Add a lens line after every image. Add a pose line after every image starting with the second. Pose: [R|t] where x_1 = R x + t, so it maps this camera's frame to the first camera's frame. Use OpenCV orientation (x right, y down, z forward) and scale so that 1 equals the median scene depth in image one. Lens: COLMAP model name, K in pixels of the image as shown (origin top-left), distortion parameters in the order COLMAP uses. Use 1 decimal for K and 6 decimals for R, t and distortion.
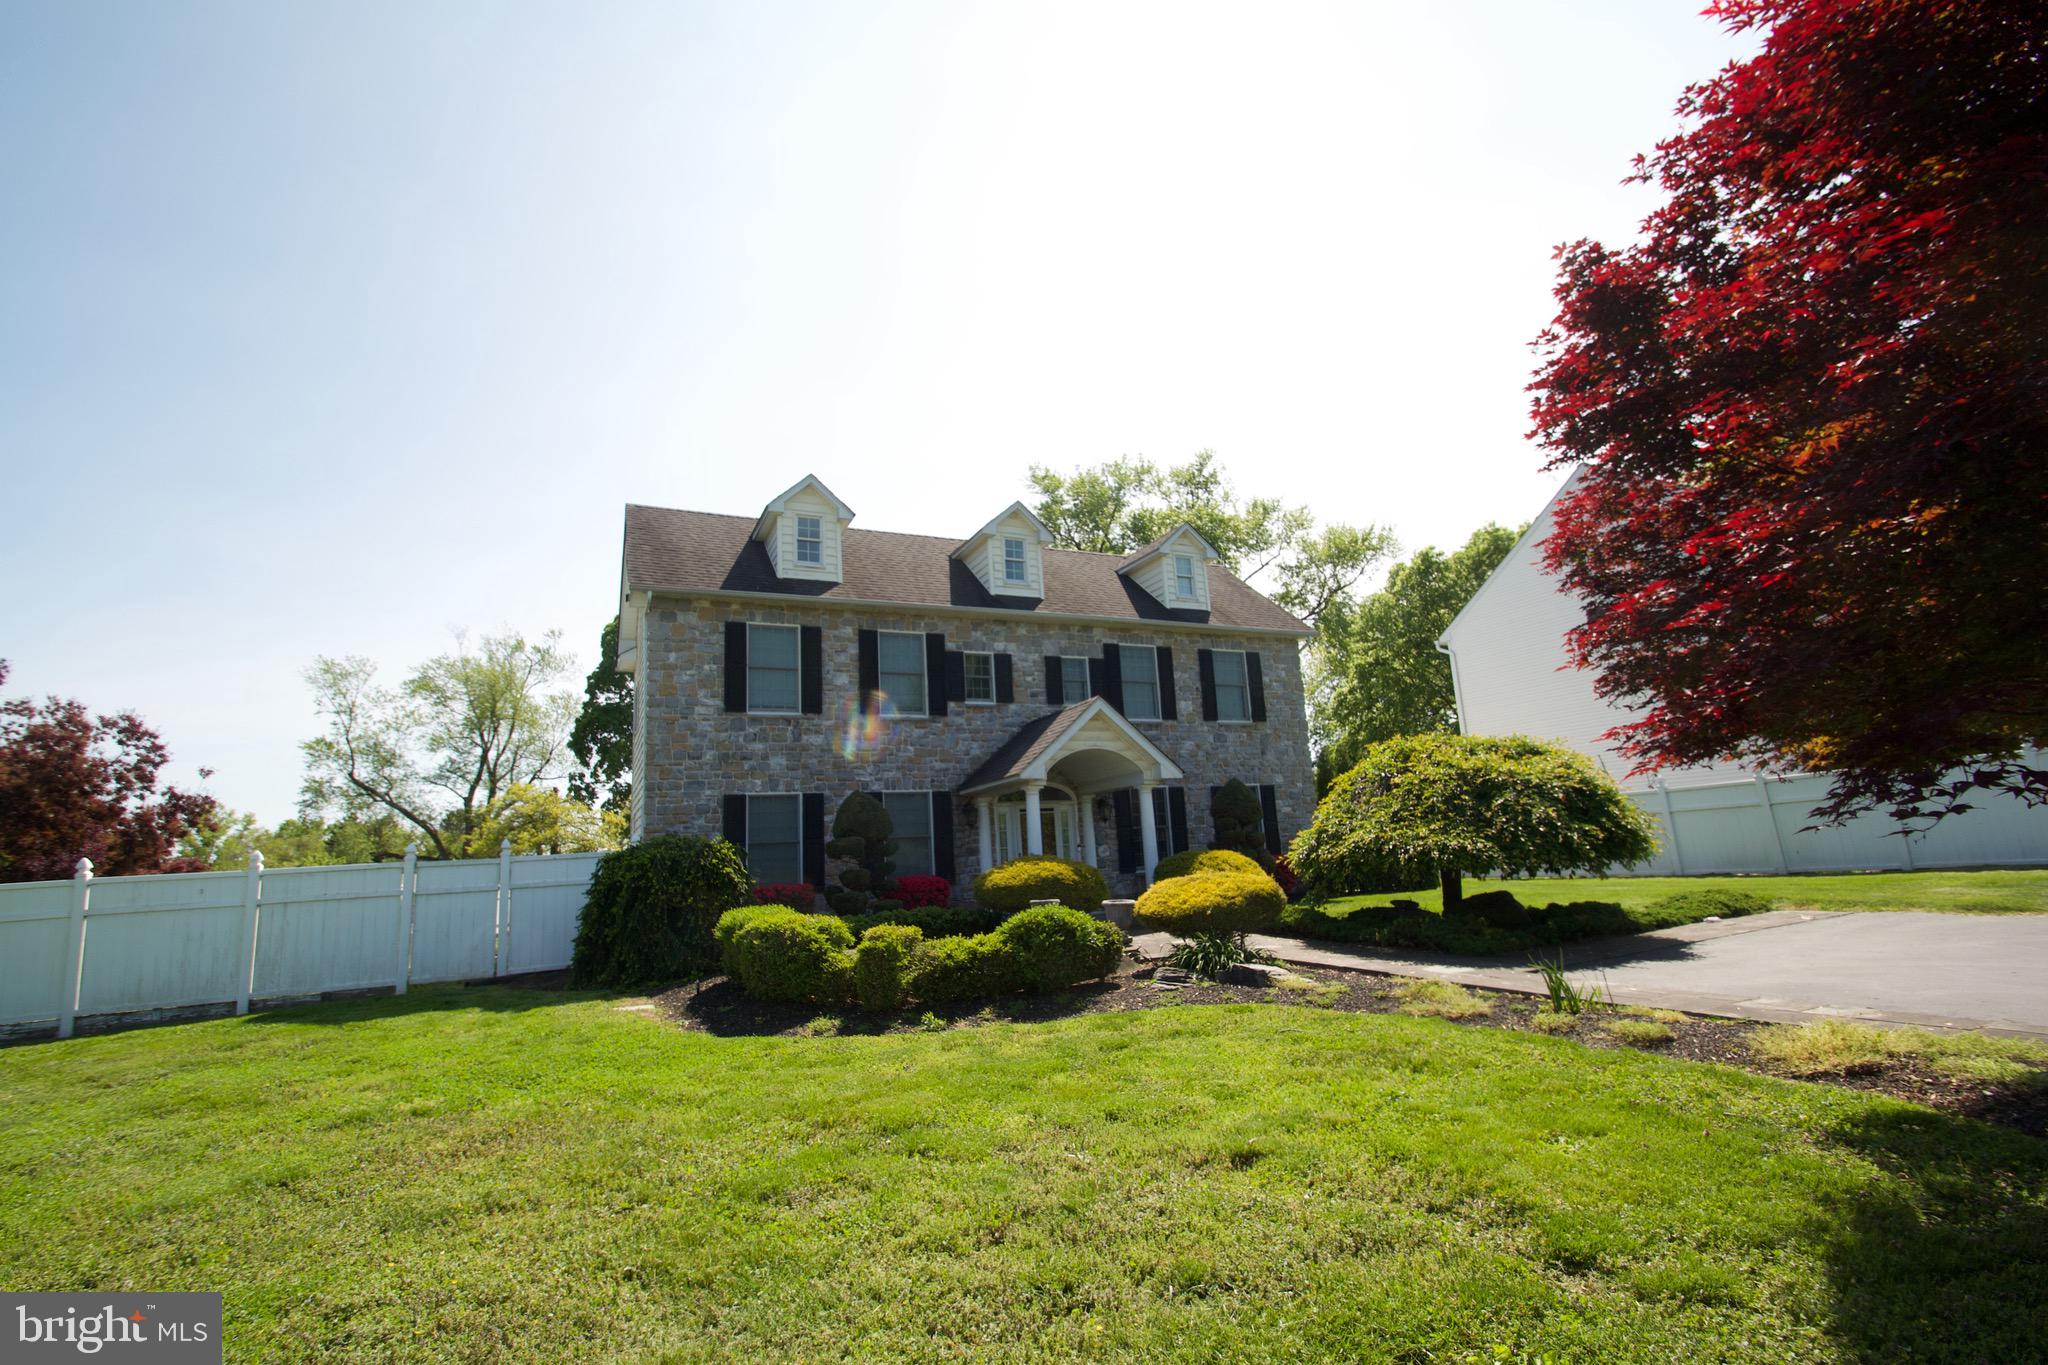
lens RADIAL K [[908.8, 0, 1014.5], [0, 908.8, 670.7], [0, 0, 1]] dist [0.010141, -0.013300]
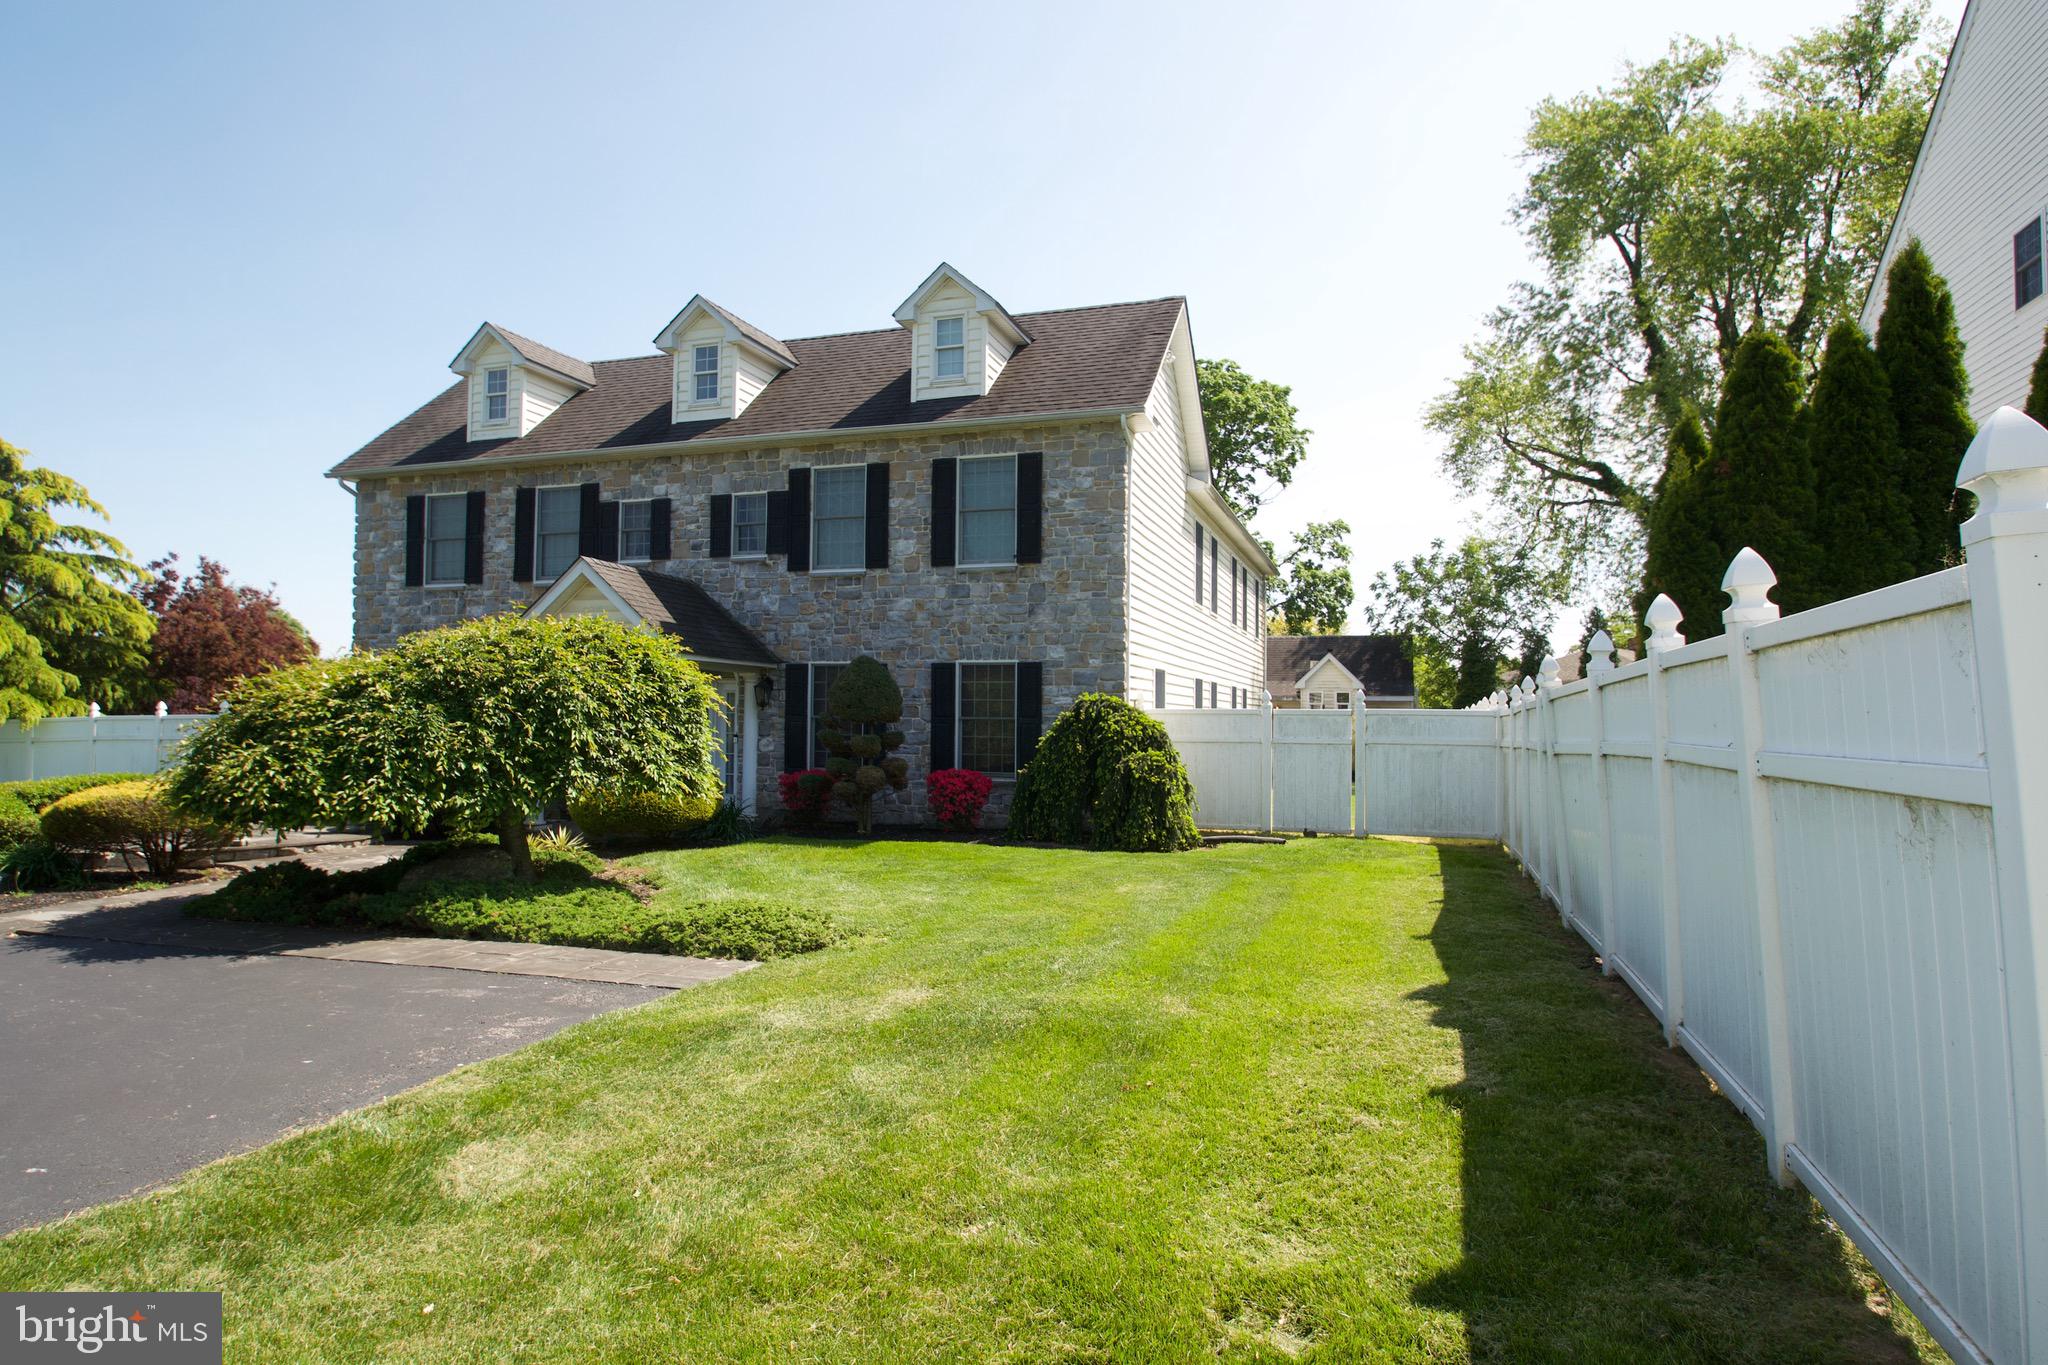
lens RADIAL K [[1166.4, 0, 1011.2], [0, 1166.4, 692.0], [0, 0, 1]] dist [-0.016408, -0.008710]
pose [[0.723119, 0.033950, -0.689889, 0.975087], [0.085306, 0.986755, 0.137973, 0.036375], [0.685436, -0.158623, 0.710645, 0.463875]]
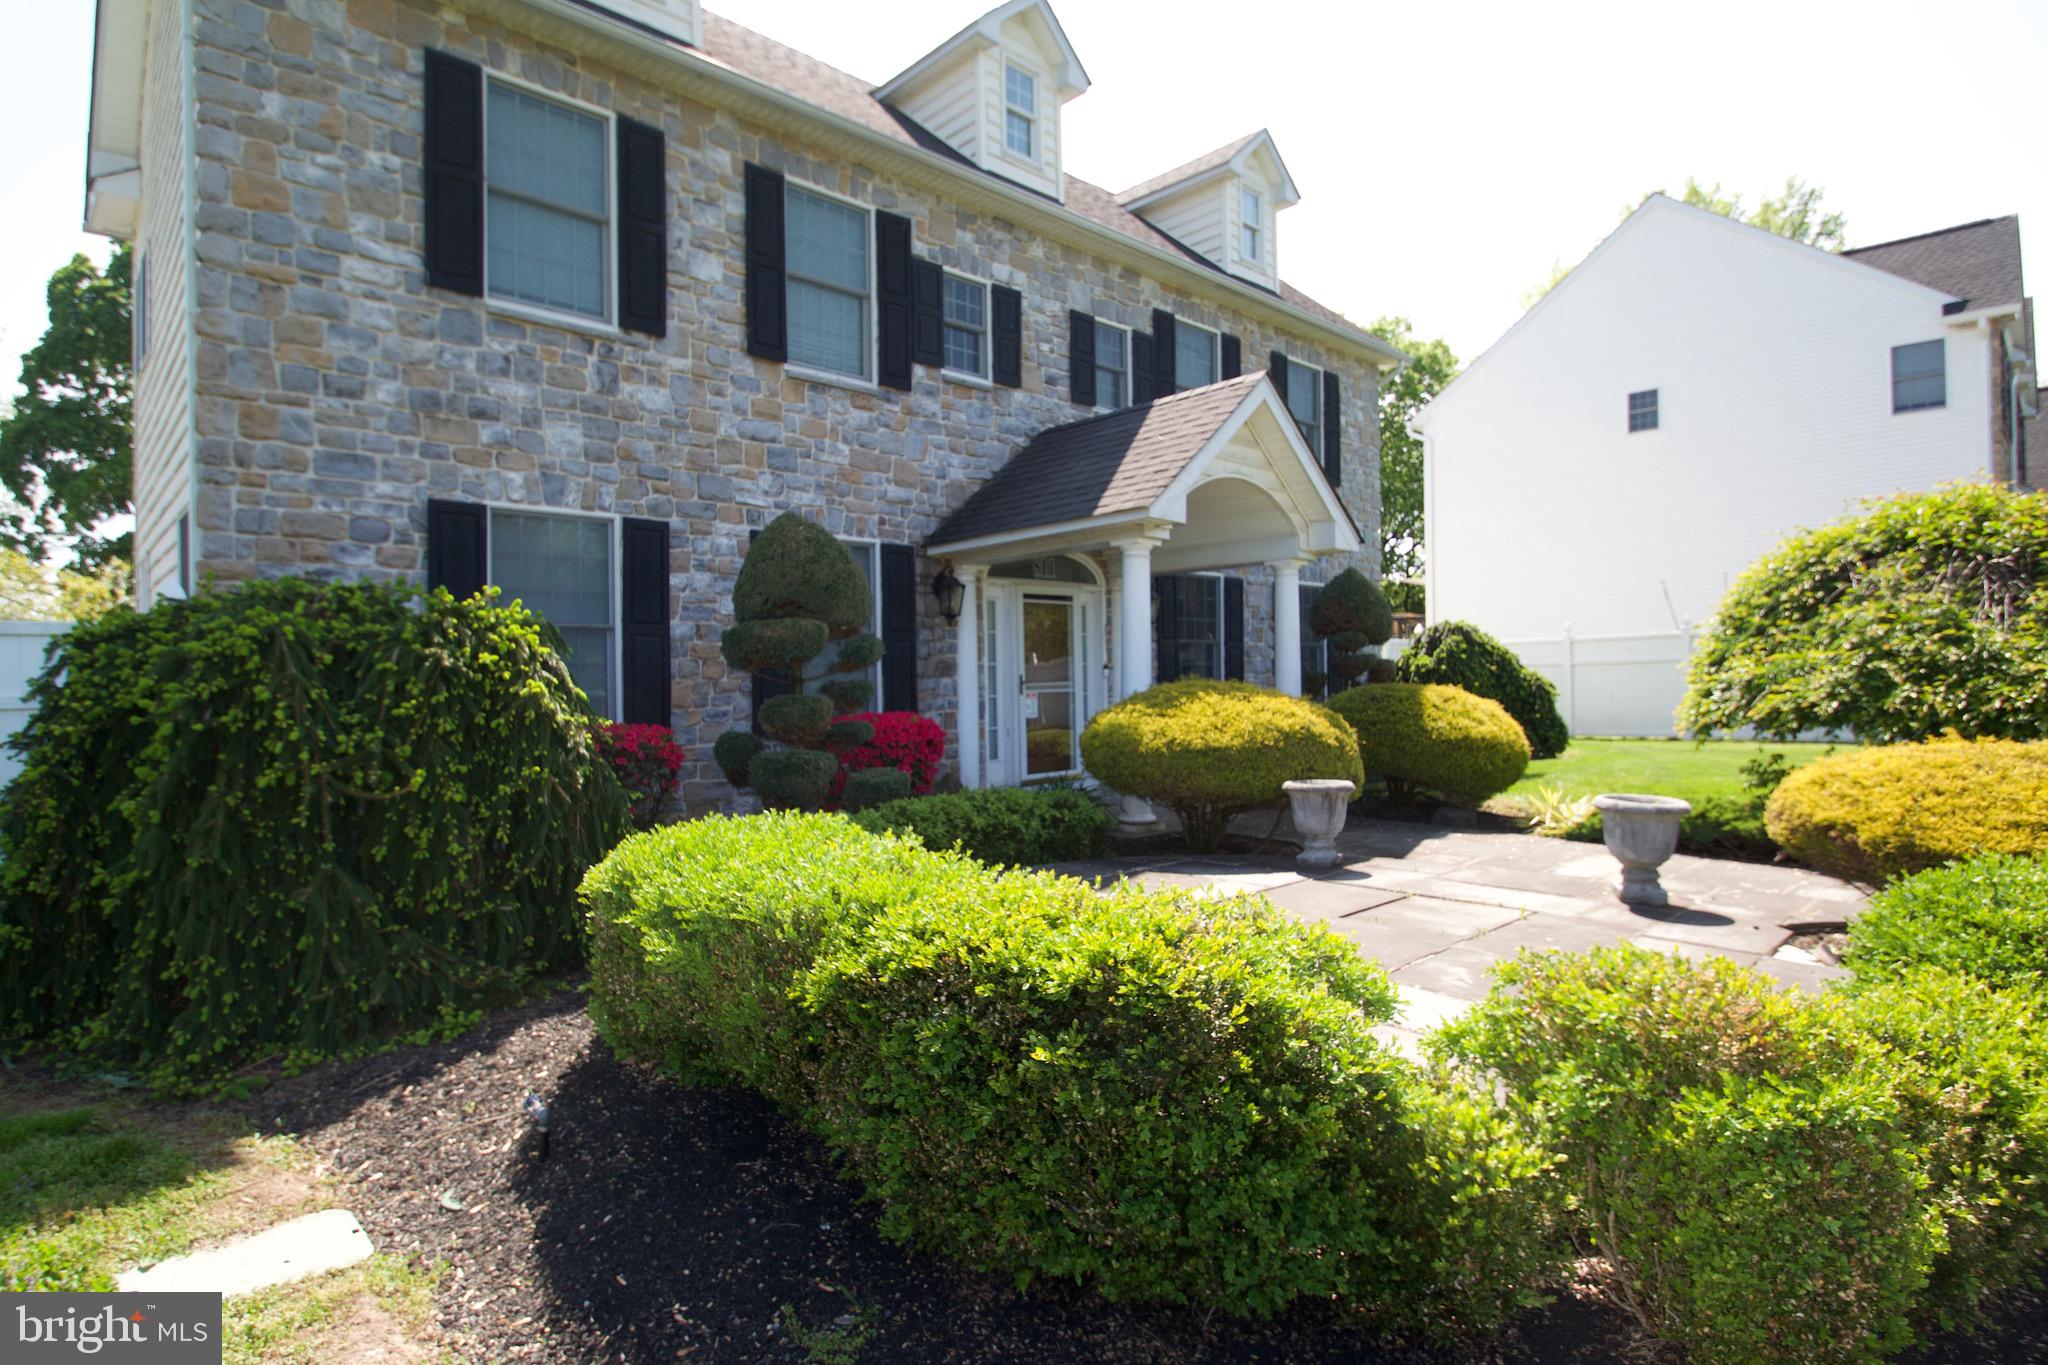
lens RADIAL K [[1054.3, 0, 1007.3], [0, 1054.3, 669.8], [0, 0, 1]] dist [-0.008830, -0.007297]
pose [[0.948899, 0.042869, 0.312656, -0.194105], [-0.099826, 0.980632, 0.168512, 0.094725], [-0.299377, -0.191112, 0.934799, 0.427594]]
